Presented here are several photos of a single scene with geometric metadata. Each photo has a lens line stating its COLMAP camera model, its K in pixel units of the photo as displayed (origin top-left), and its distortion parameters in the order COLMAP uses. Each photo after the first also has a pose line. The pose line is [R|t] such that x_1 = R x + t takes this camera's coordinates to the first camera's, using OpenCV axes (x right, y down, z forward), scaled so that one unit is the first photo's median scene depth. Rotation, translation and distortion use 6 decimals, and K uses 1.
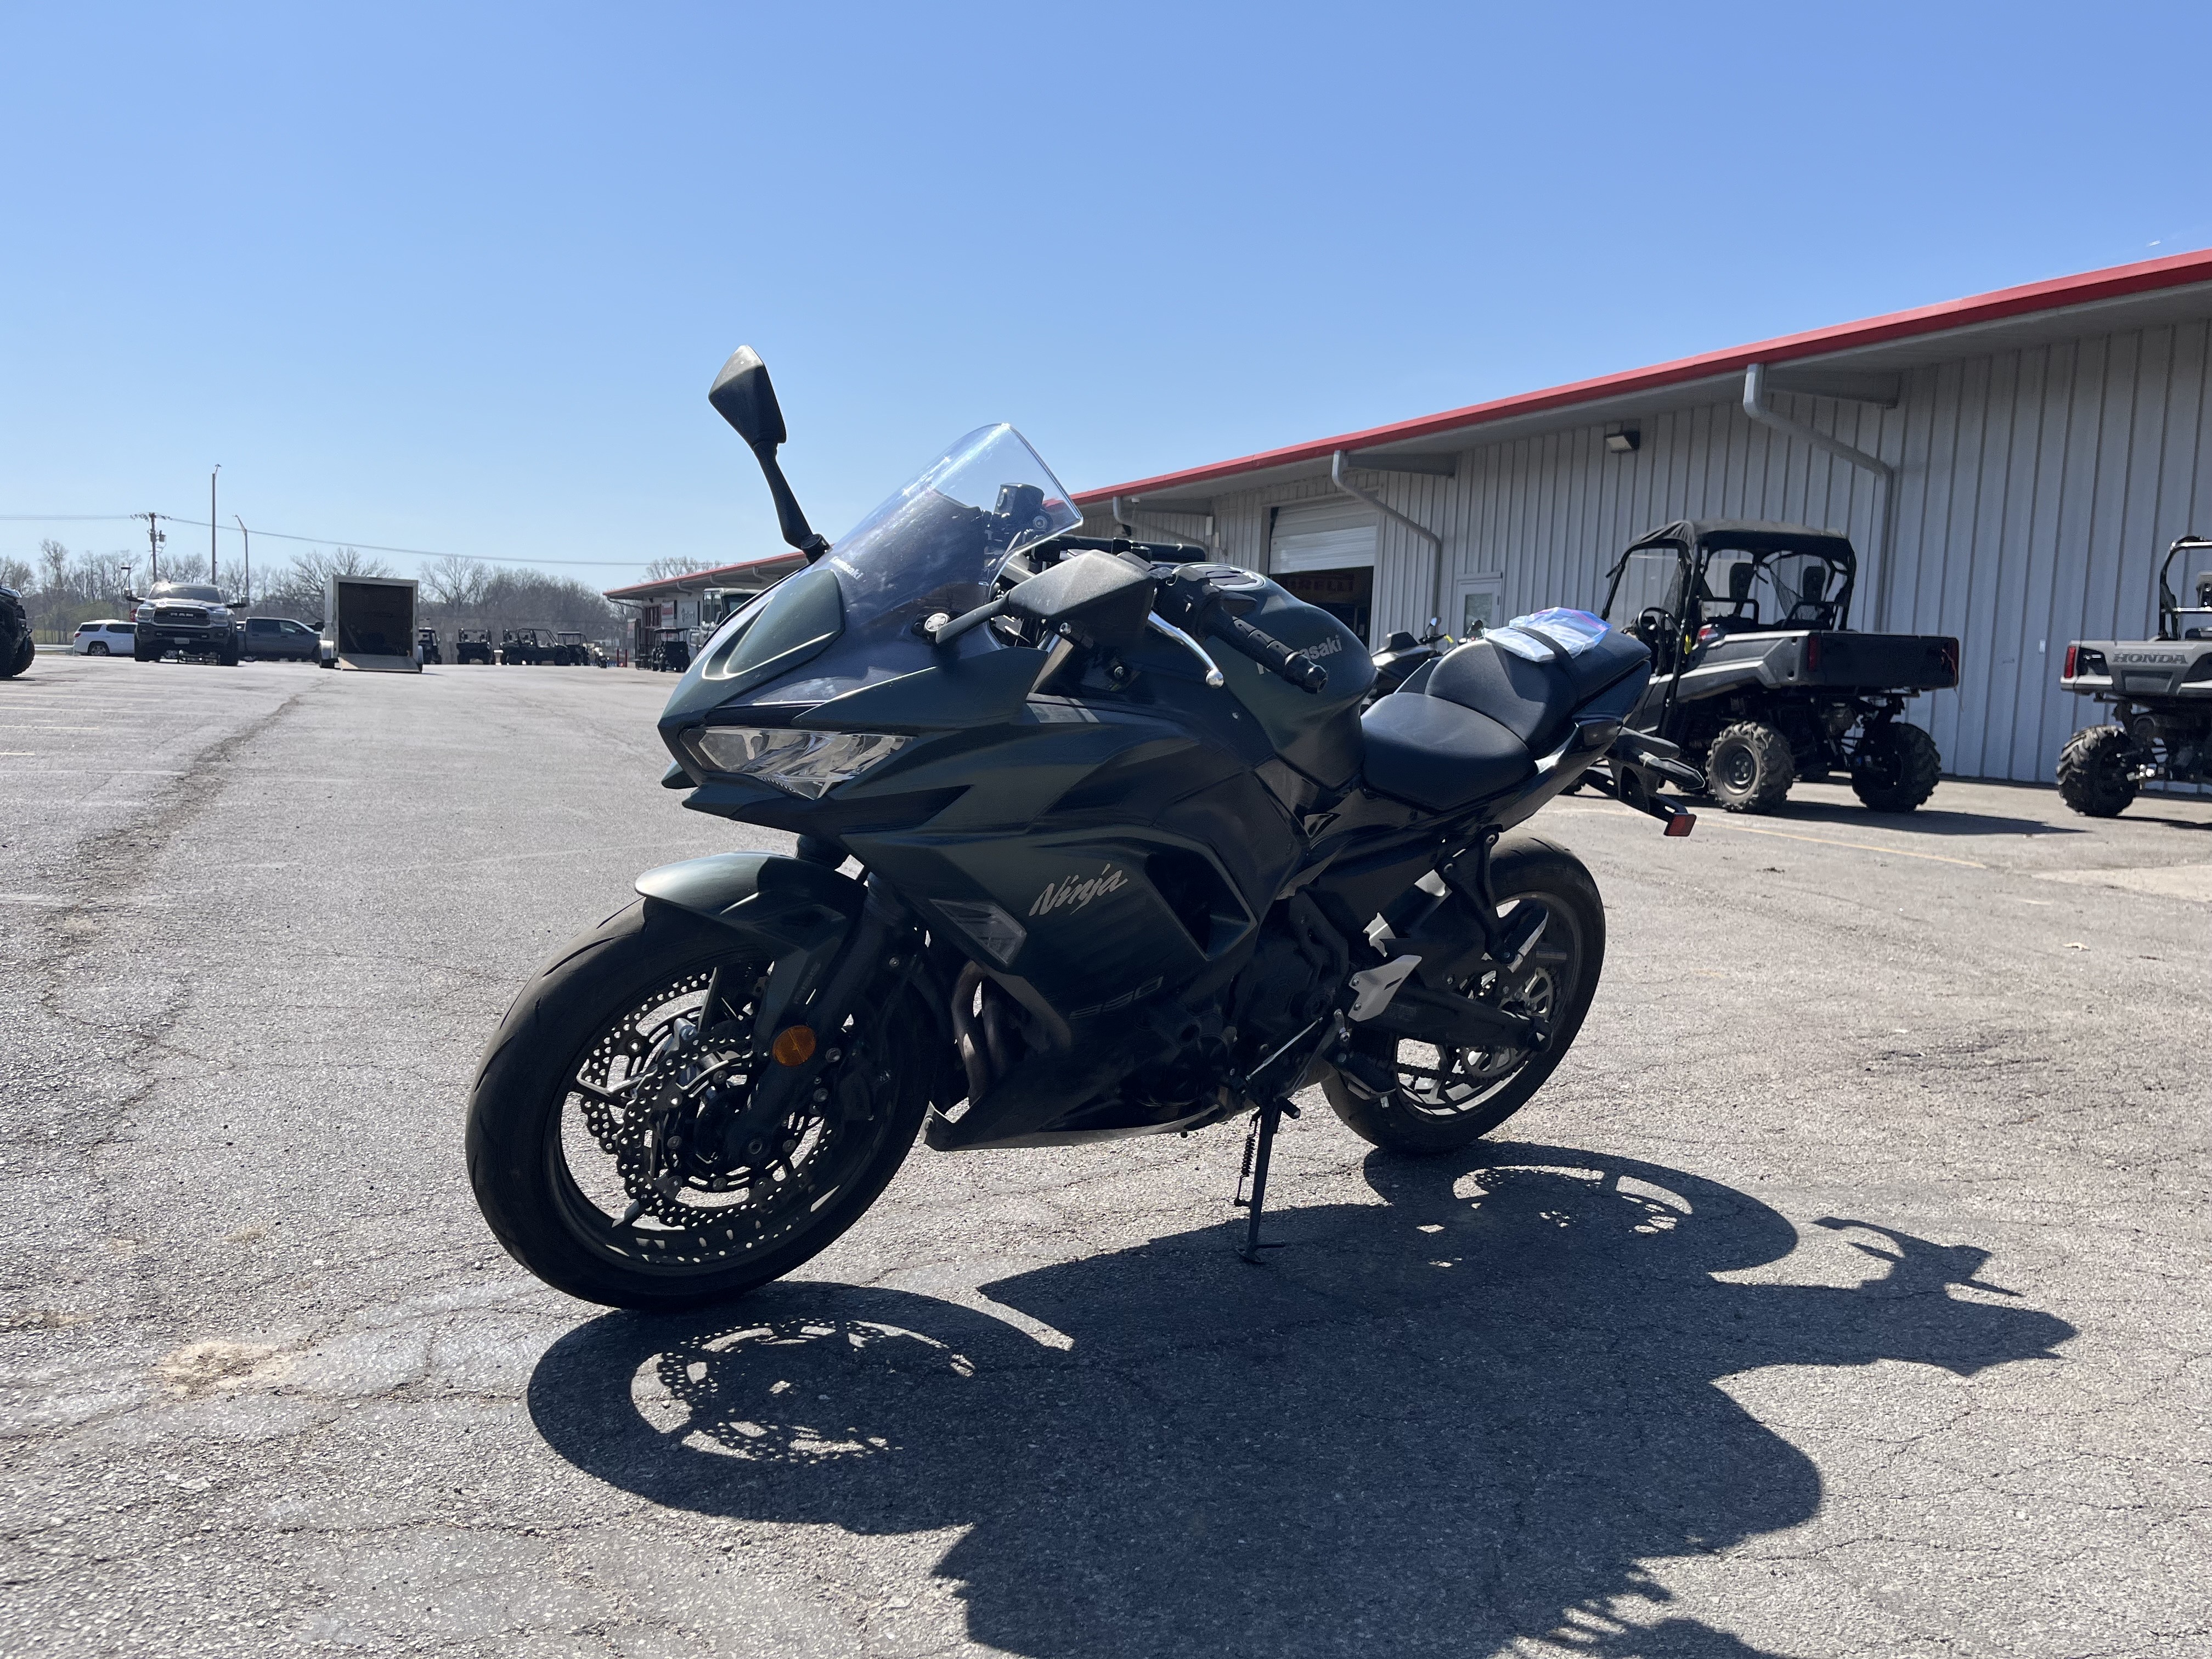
lens RADIAL K [[1690.2, 0, 1119.6], [0, 1690.2, 831.2], [0, 0, 1]] dist [0.054229, -0.084264]
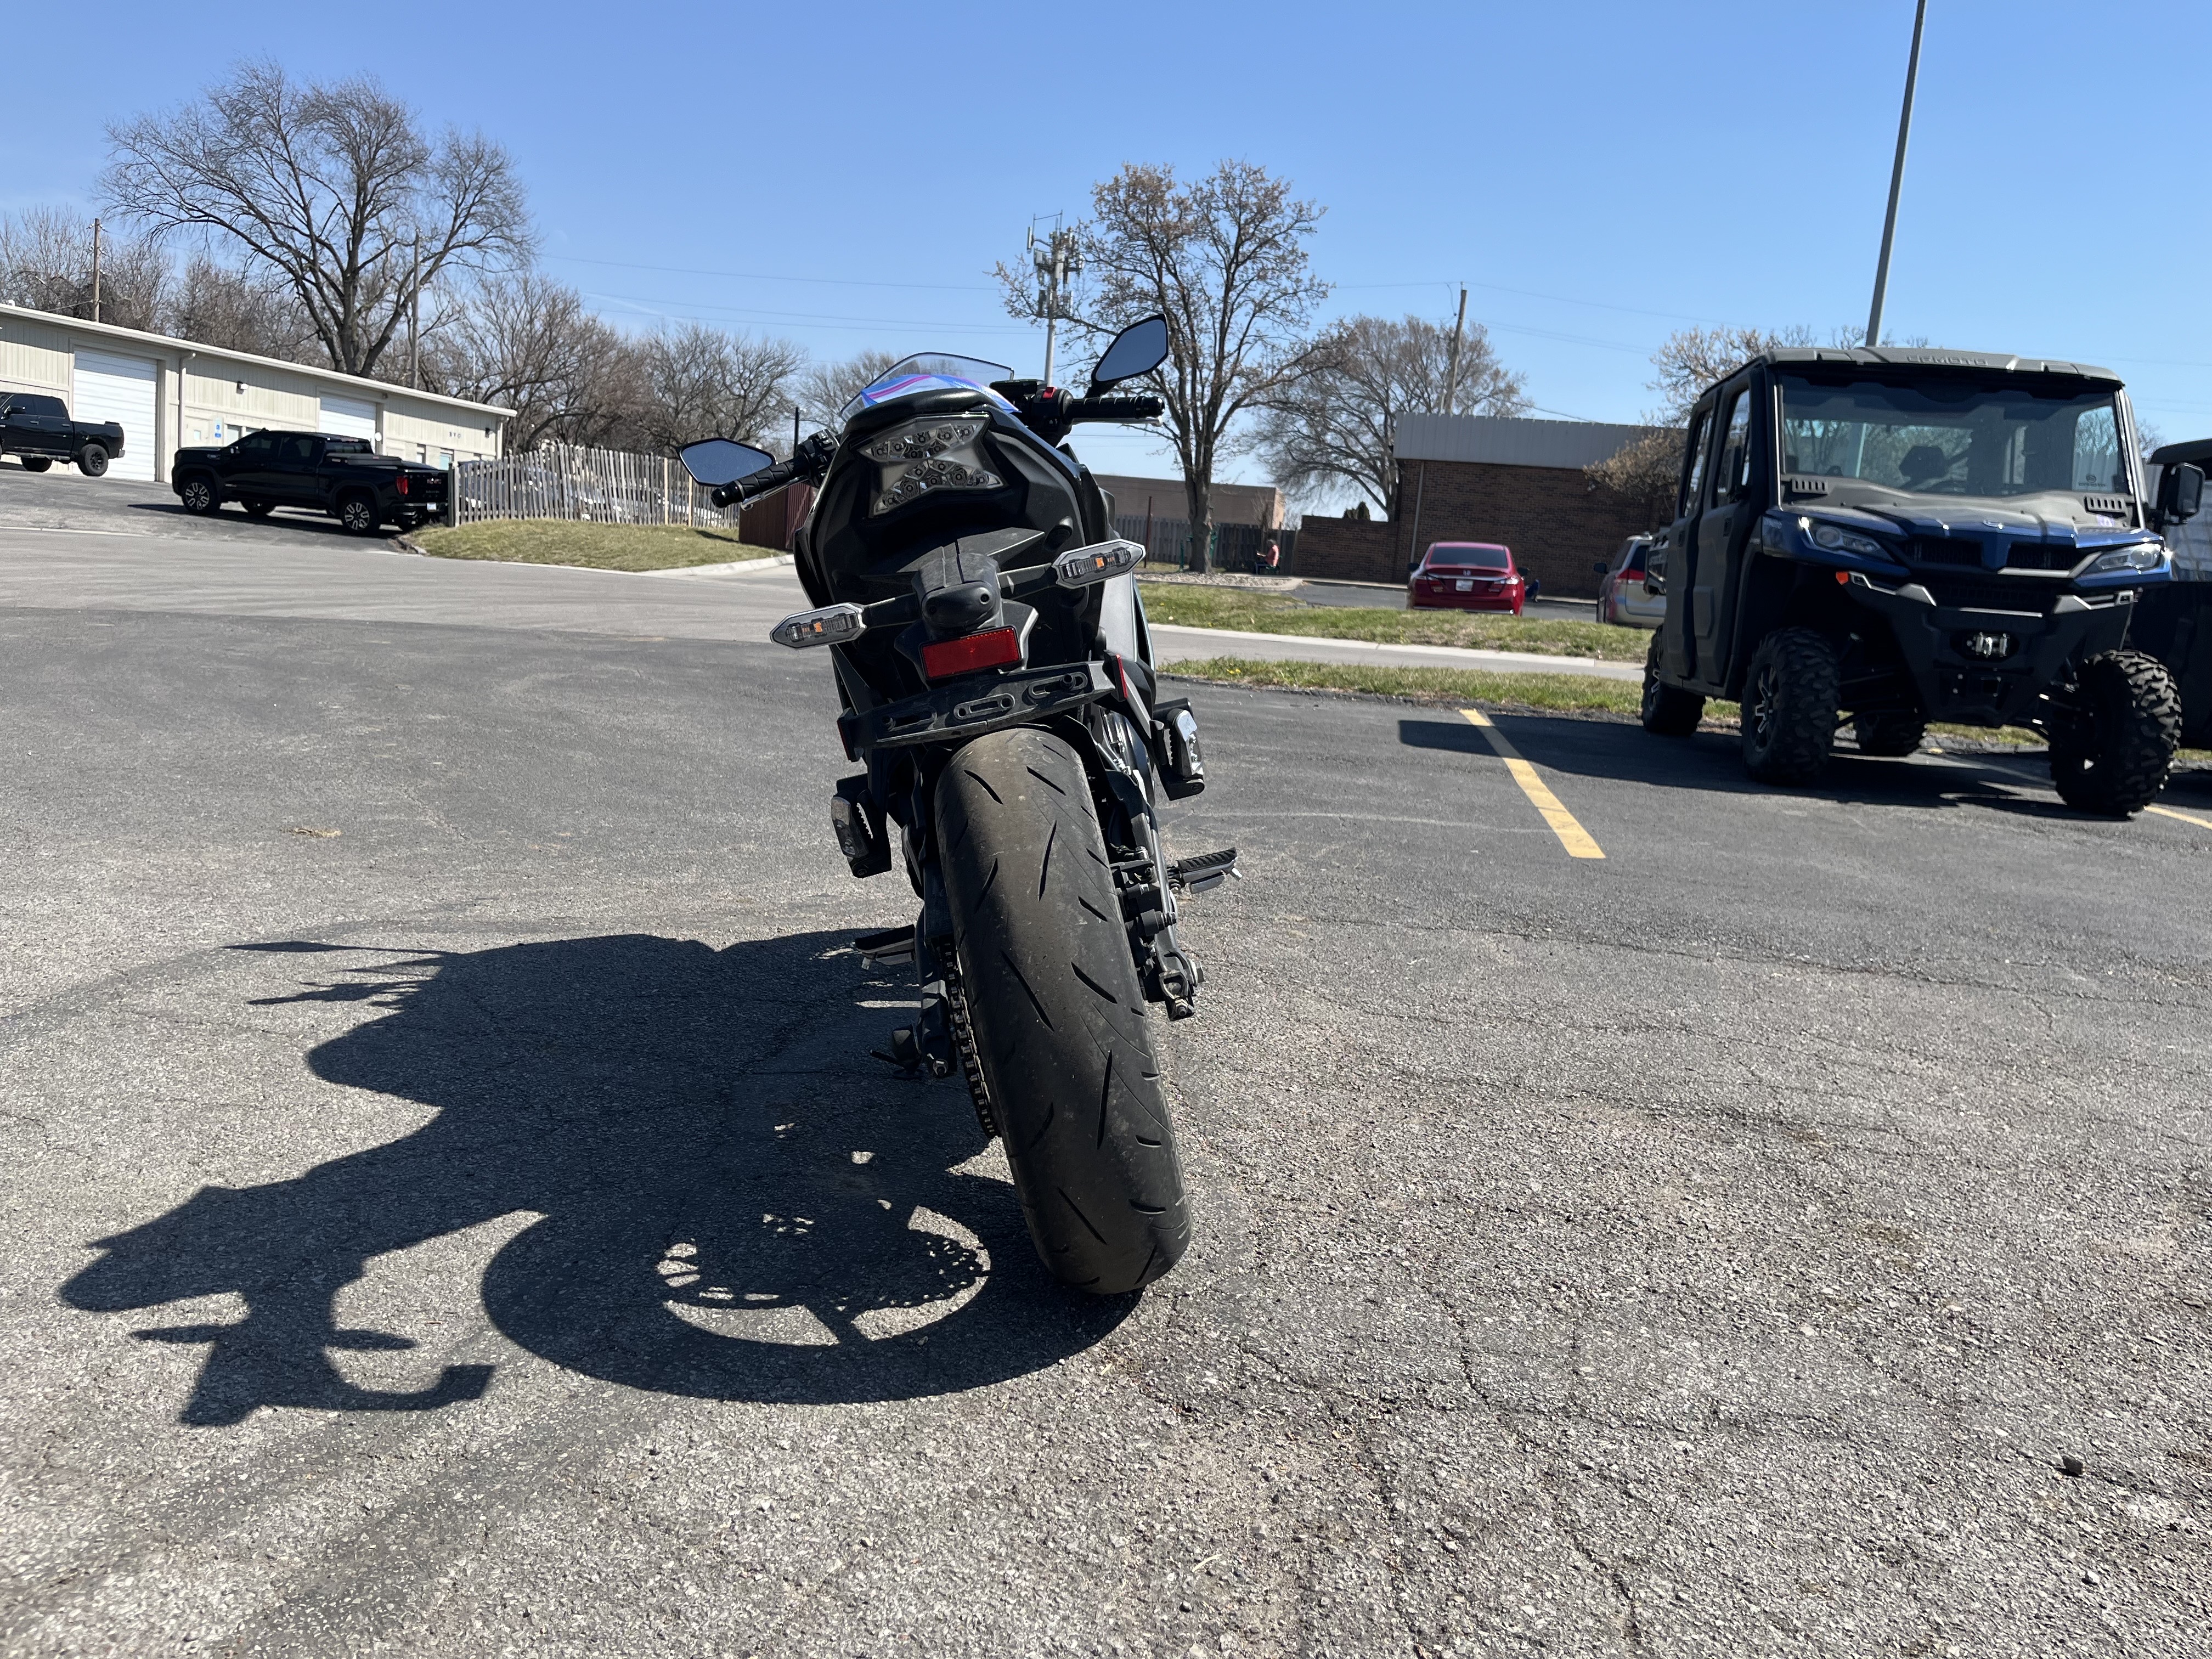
lens RADIAL K [[1690.2, 0, 1119.6], [0, 1690.2, 831.2], [0, 0, 1]] dist [0.054229, -0.084264]
pose [[-0.559766, 0.041764, -0.827598, 0.838889], [-0.180024, 0.968747, 0.170651, -0.092225], [0.808860, 0.244512, -0.534753, 1.588043]]
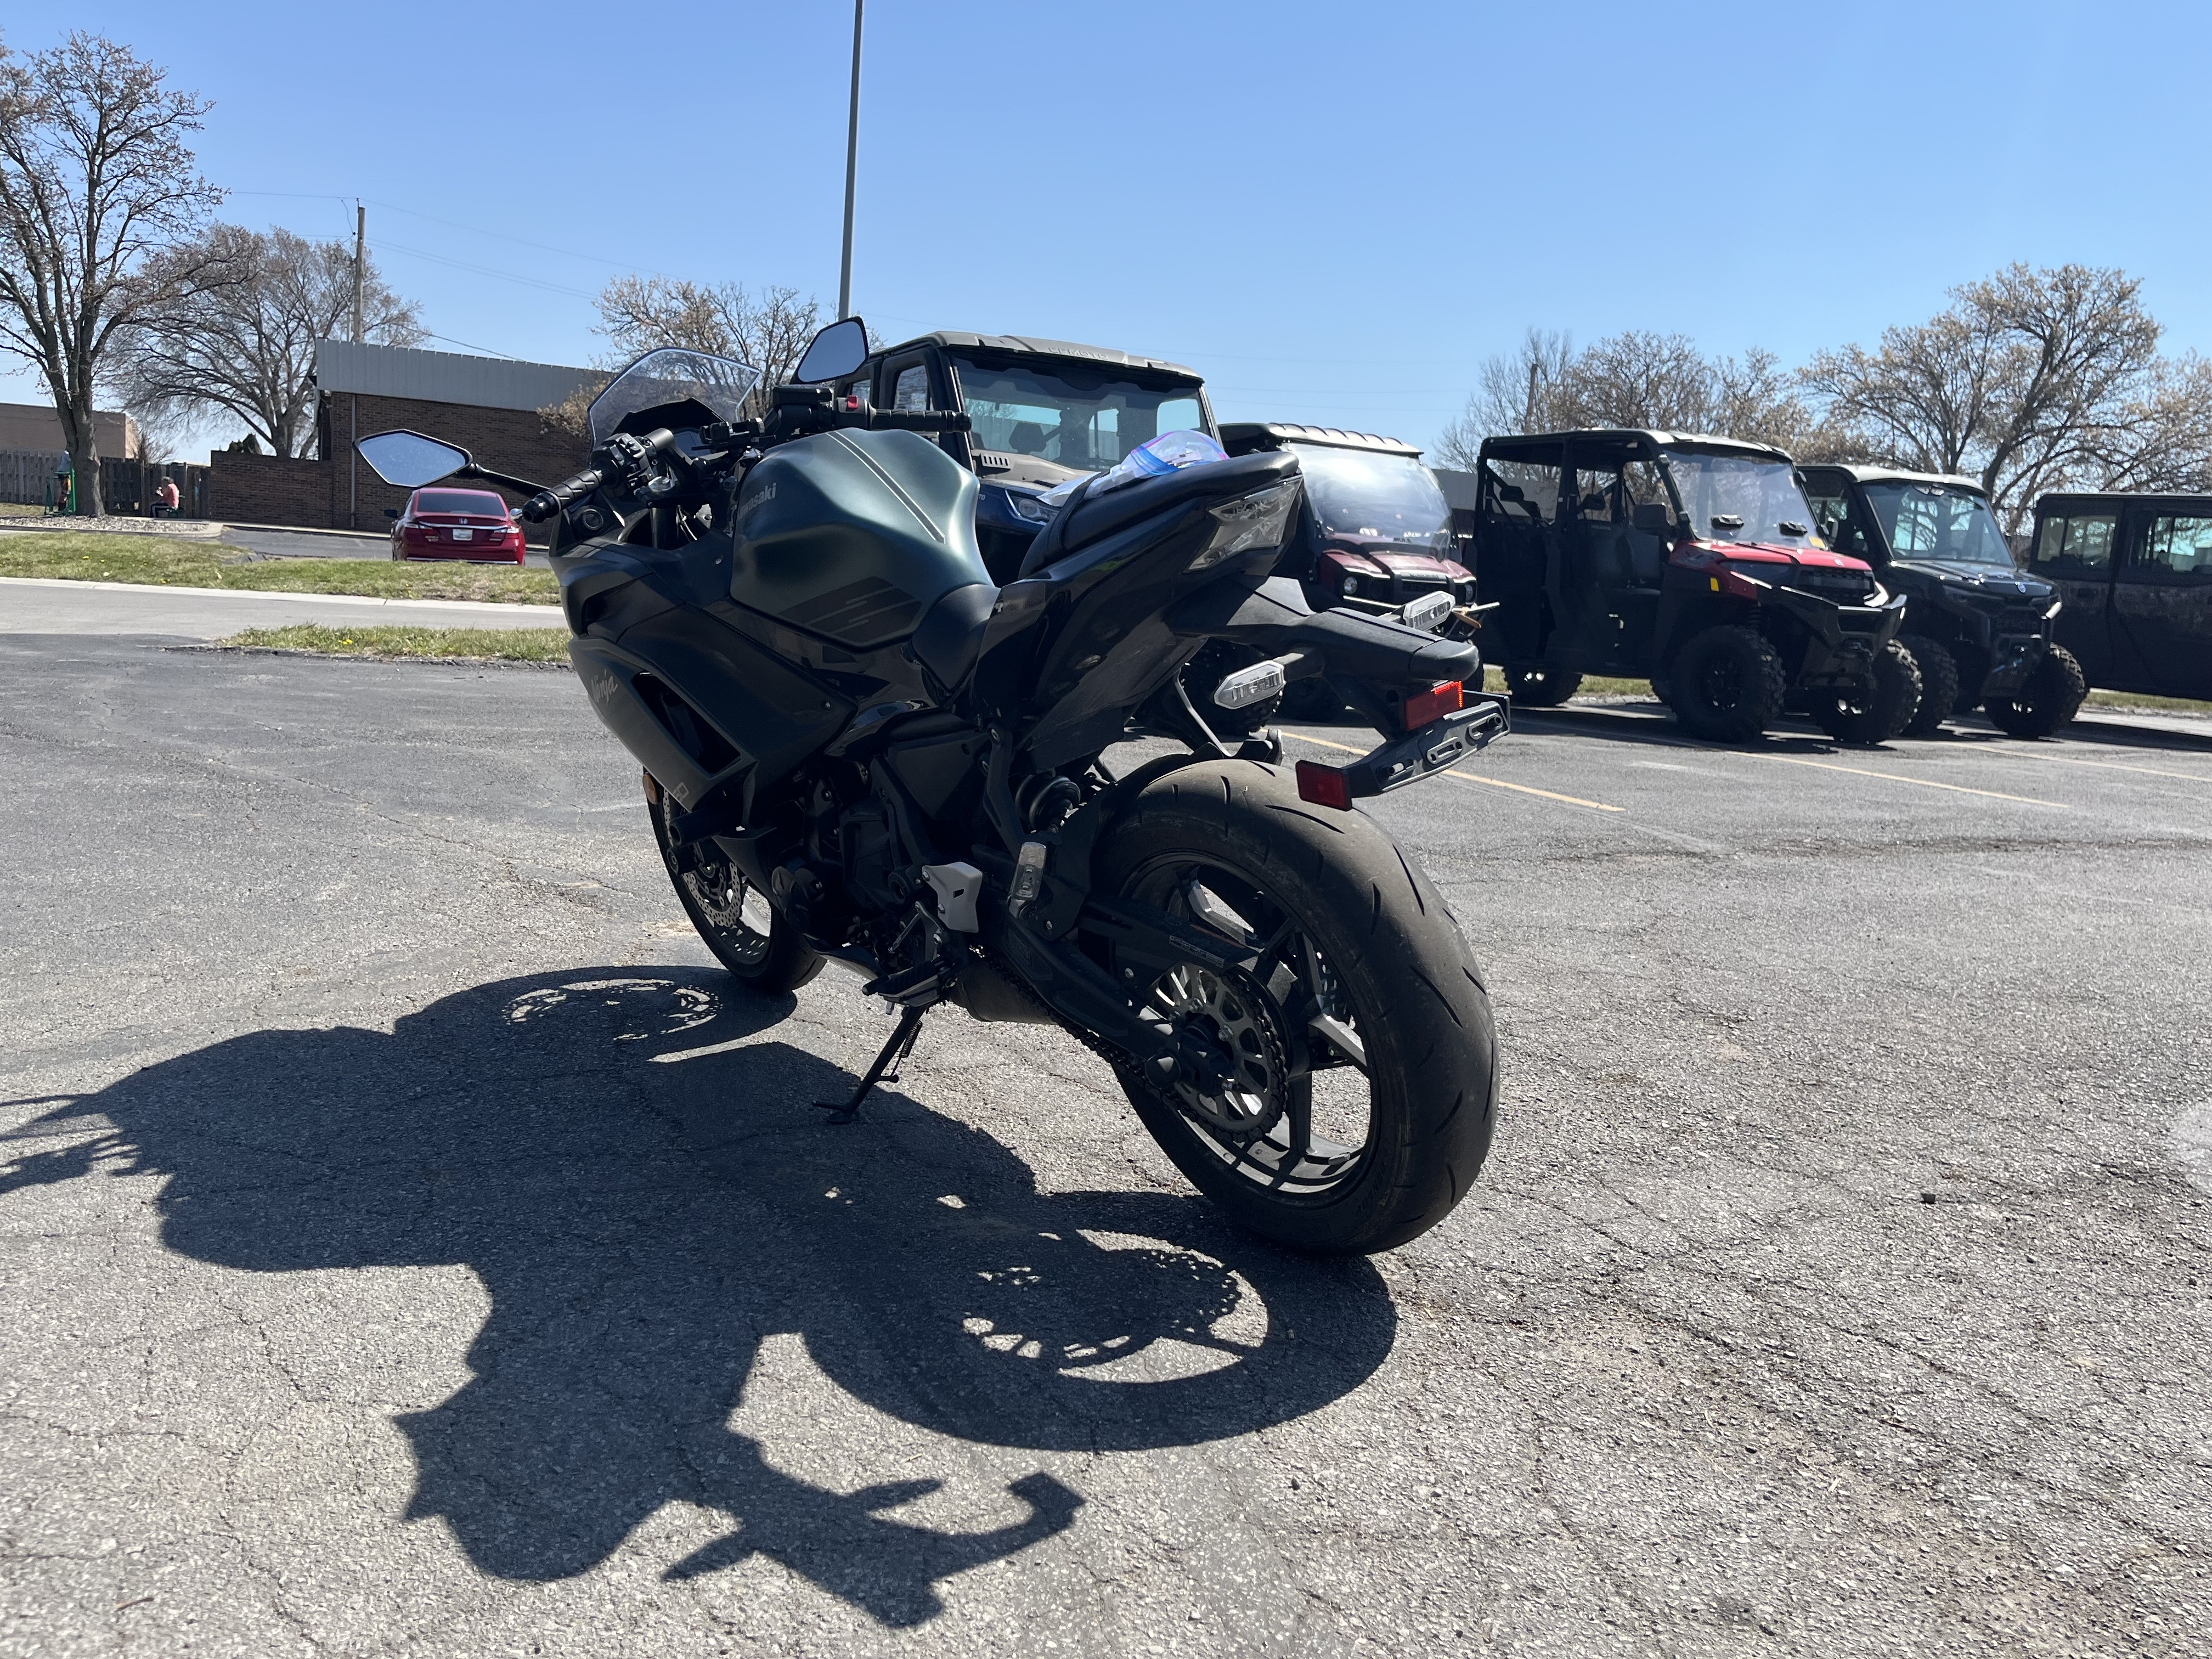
lens RADIAL K [[1690.2, 0, 1119.6], [0, 1690.2, 831.2], [0, 0, 1]] dist [0.054229, -0.084264]
pose [[0.027277, 0.101907, -0.994420, 1.037940], [-0.159805, 0.982441, 0.096296, -0.037563], [0.986772, 0.156287, 0.043084, 1.069227]]
